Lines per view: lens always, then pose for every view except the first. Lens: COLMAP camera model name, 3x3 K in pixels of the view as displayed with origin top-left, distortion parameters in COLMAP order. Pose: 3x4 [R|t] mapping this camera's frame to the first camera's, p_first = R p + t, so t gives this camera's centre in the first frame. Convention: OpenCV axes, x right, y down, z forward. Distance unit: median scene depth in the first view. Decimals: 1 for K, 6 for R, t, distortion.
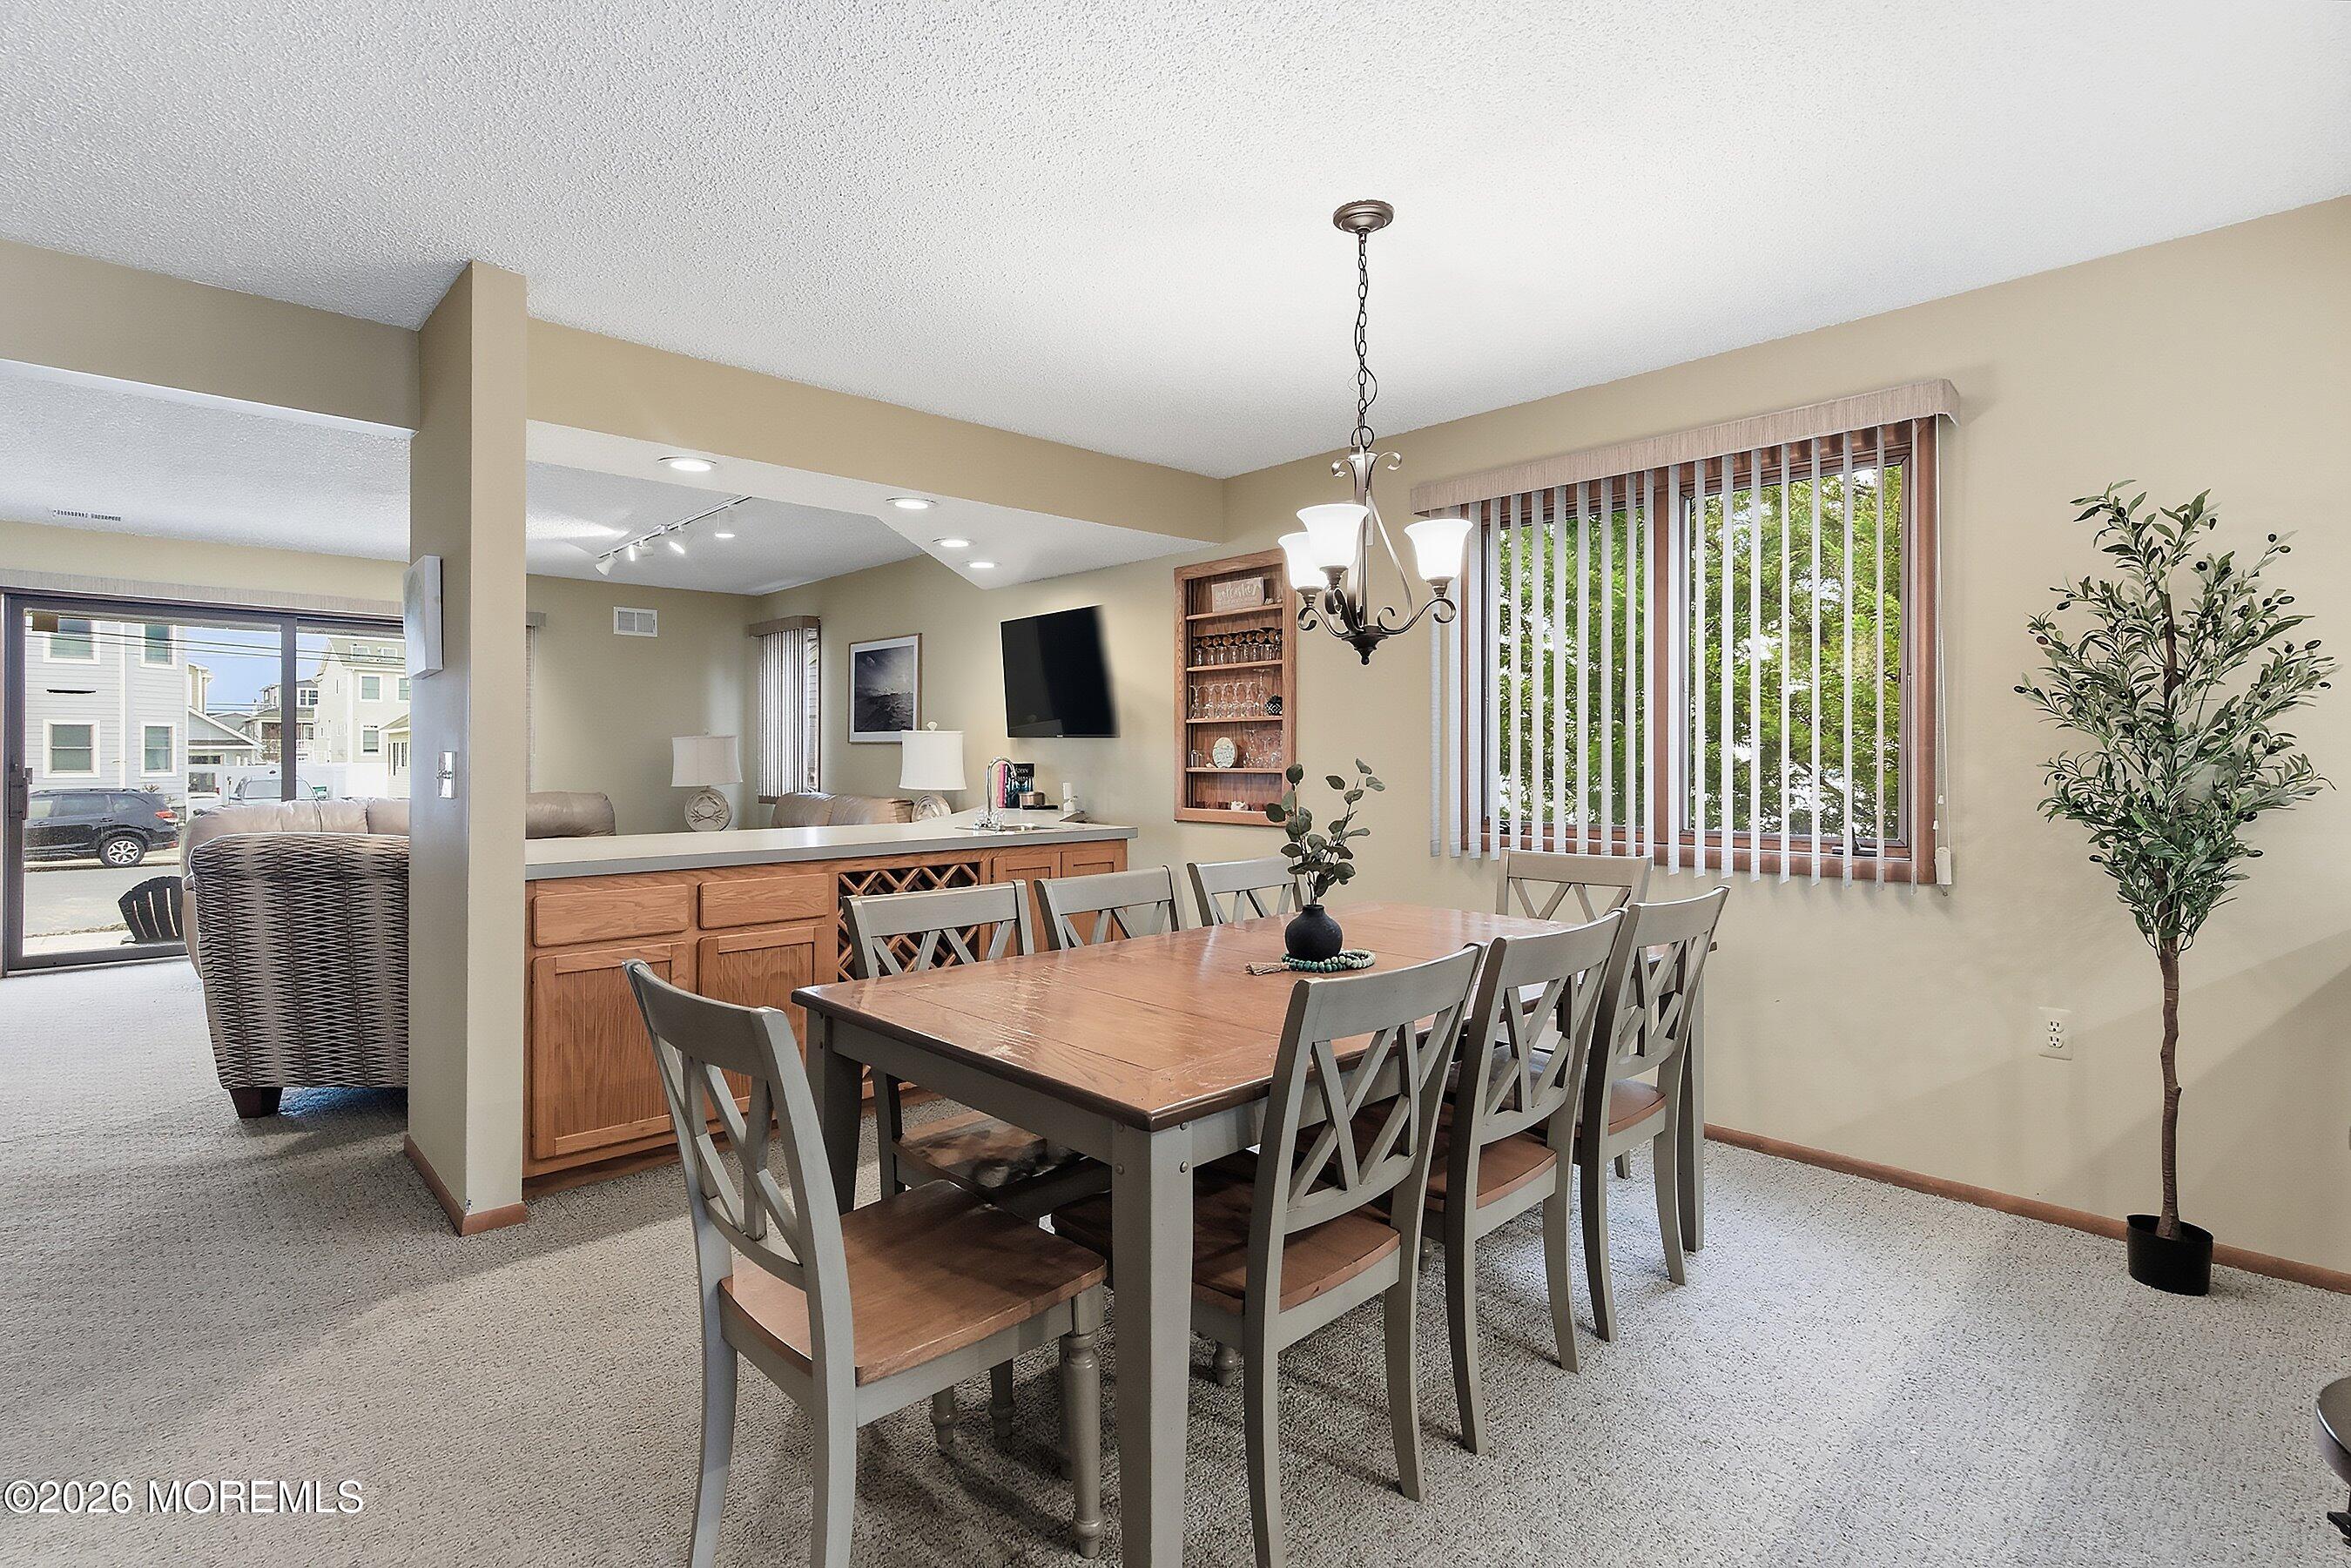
lens RADIAL K [[1115.5, 0, 1168.3], [0, 1115.5, 760.6], [0, 0, 1]] dist [-0.001188, -0.000157]
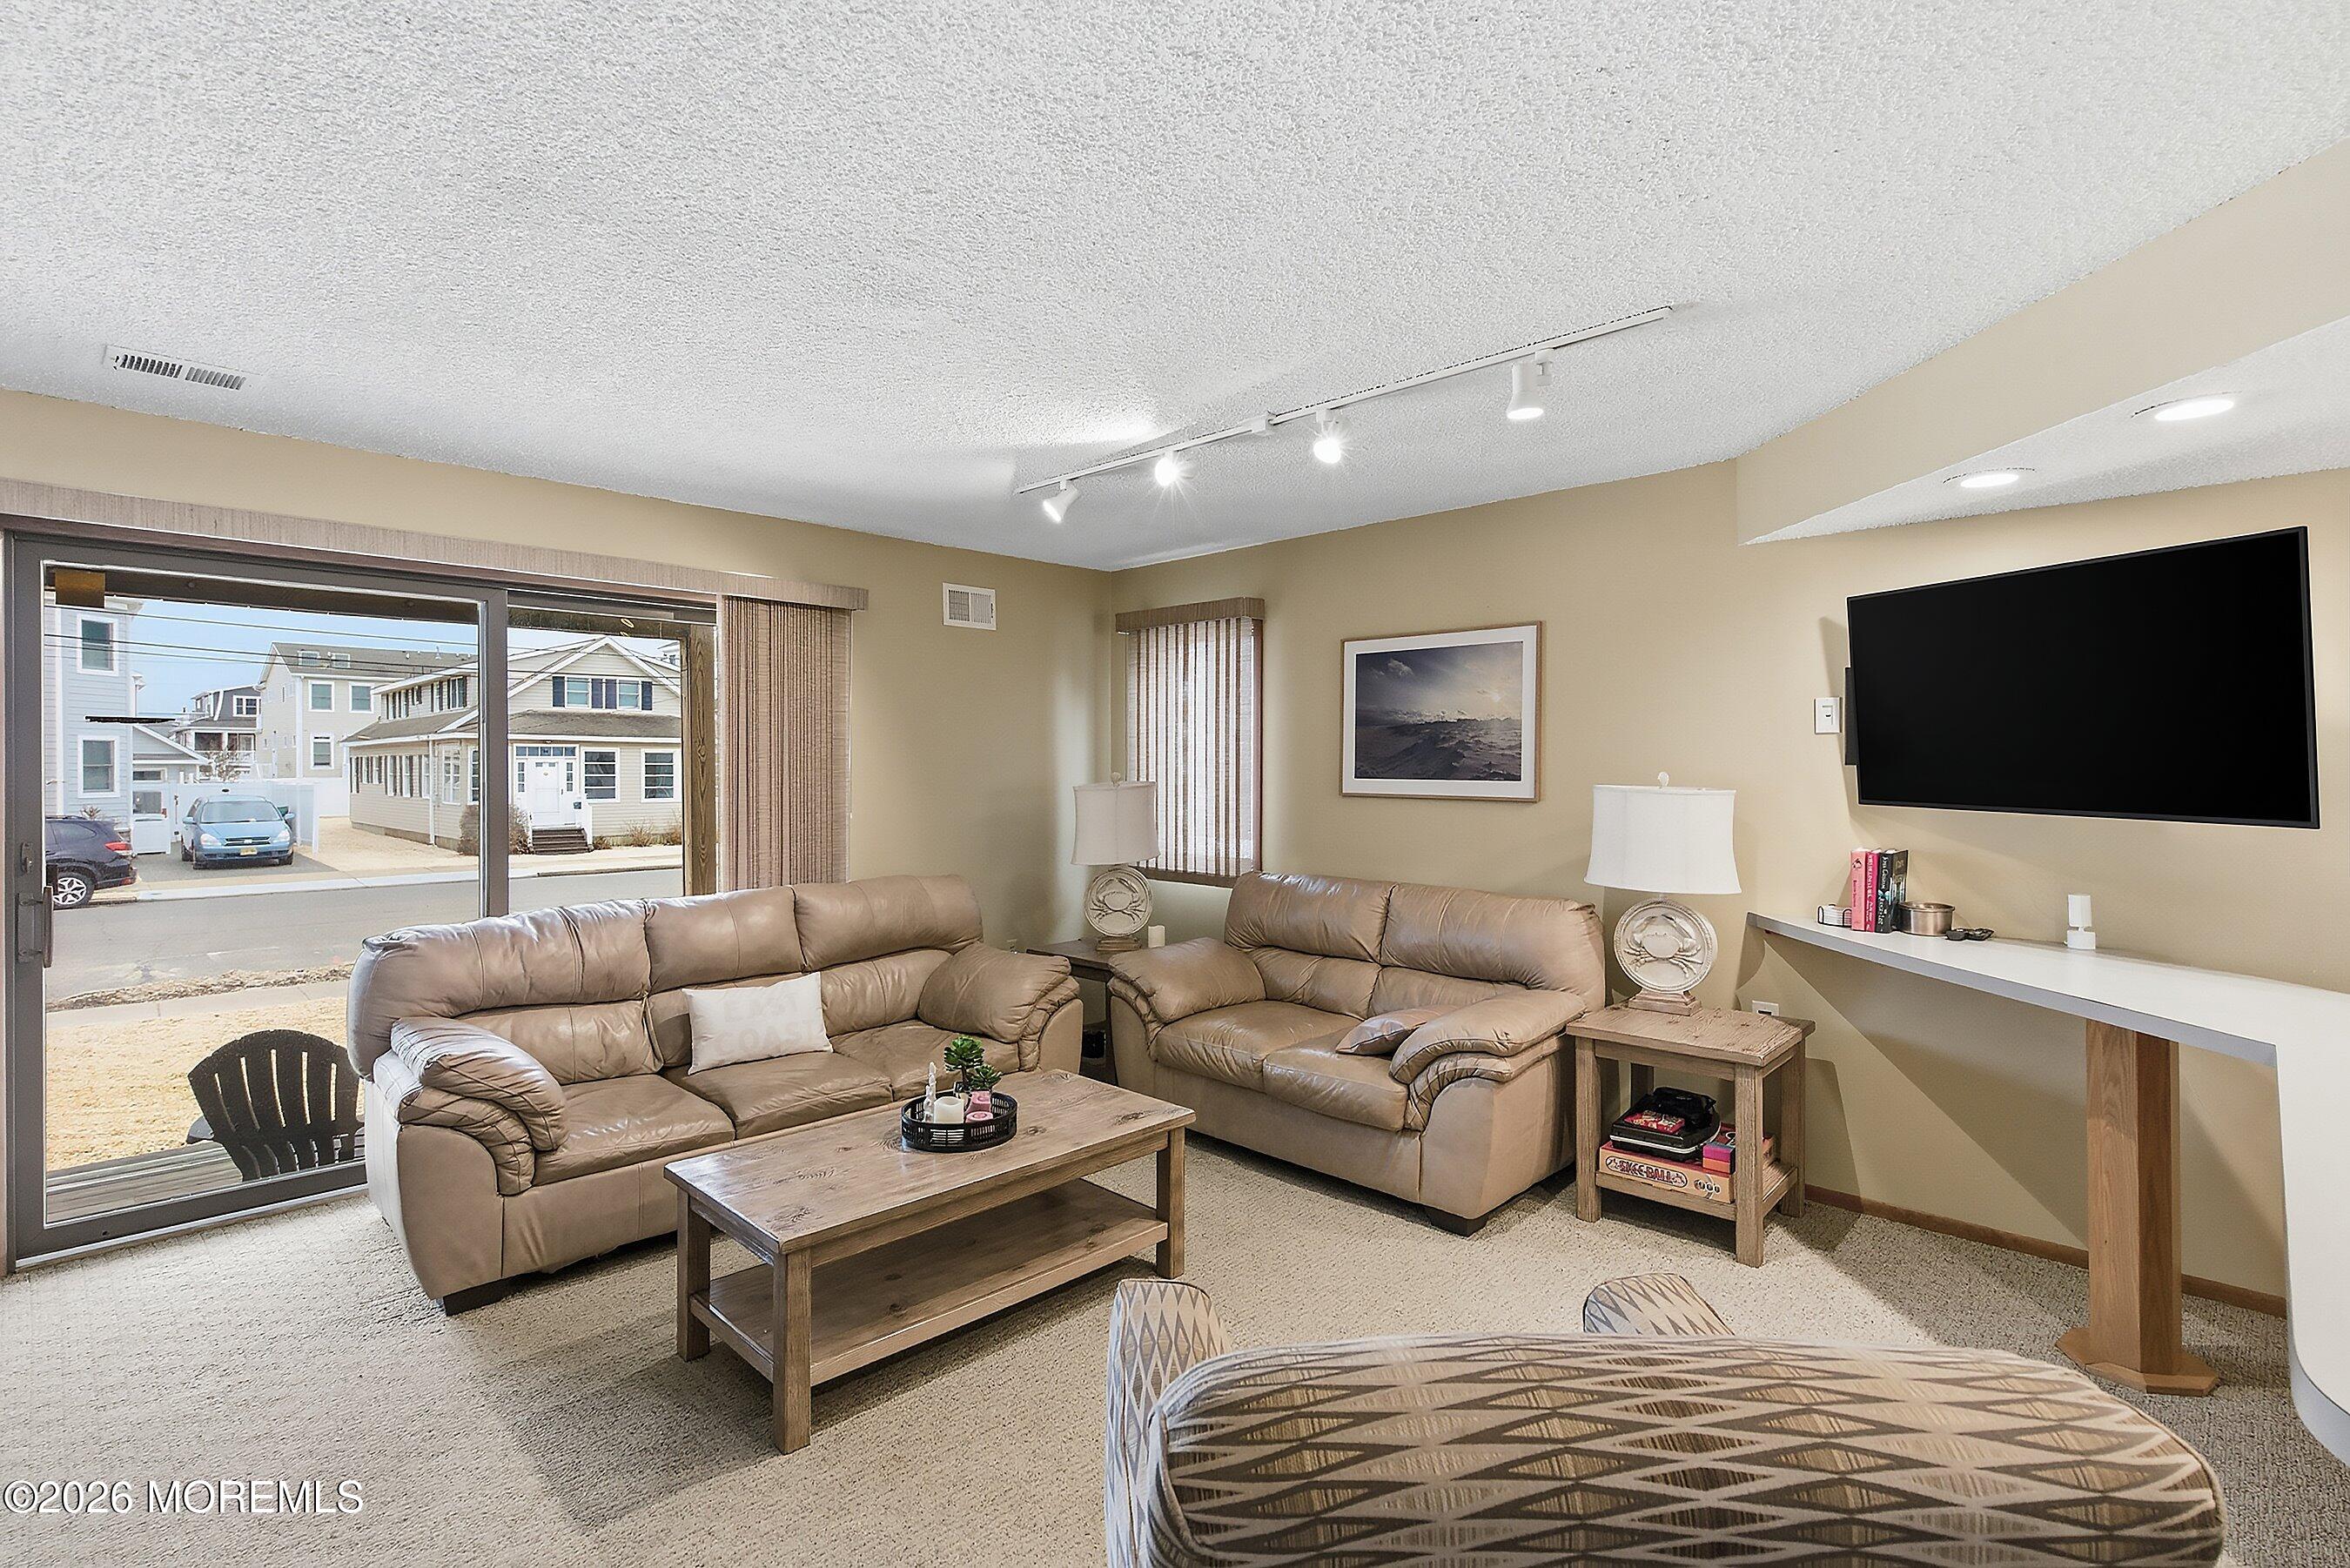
lens RADIAL K [[1118.0, 0, 1175.0], [0, 1118.0, 784.0], [0, 0, 1]] dist [0.000633, 0.000014]
pose [[0.999173, -0.001020, 0.040645, -0.420570], [0.000522, 0.999925, 0.012249, -0.031156], [-0.040654, -0.012218, 0.999099, 0.369798]]
